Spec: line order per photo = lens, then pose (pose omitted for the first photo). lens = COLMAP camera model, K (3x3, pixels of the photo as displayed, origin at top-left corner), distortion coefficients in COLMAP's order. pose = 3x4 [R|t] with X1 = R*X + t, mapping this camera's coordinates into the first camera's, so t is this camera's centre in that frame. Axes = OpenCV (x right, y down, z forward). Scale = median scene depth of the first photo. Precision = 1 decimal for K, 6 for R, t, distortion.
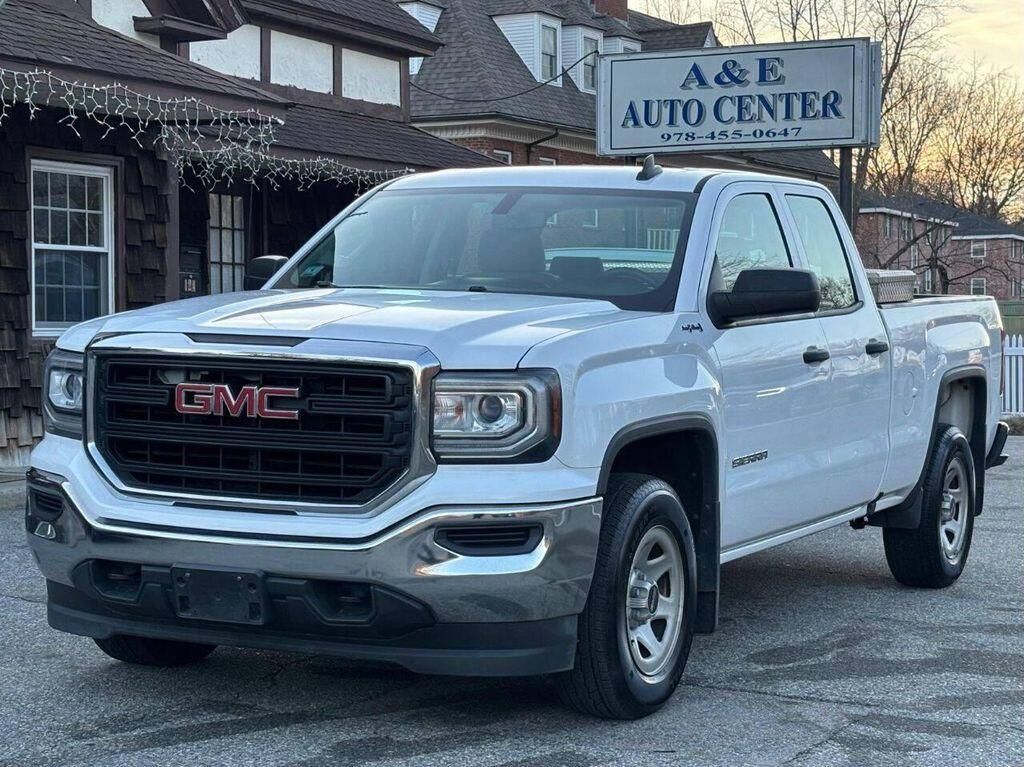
lens RADIAL K [[2262.6, 0, 512.0], [0, 2262.6, 383.5], [0, 0, 1]] dist [0.021204, 0.006287]
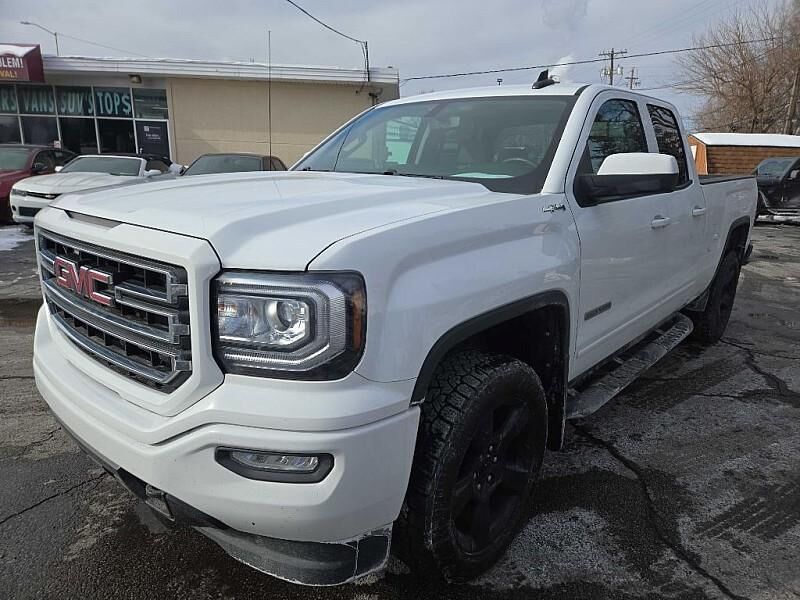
lens RADIAL K [[584.1, 0, 400.0], [0, 584.1, 300.0], [0, 0, 1]] dist [0.005772, 0.001409]
pose [[0.970080, 0.060418, -0.235146, 0.086716], [-0.017190, 0.983203, 0.181705, -0.035851], [0.242175, -0.172226, 0.954824, 0.795585]]
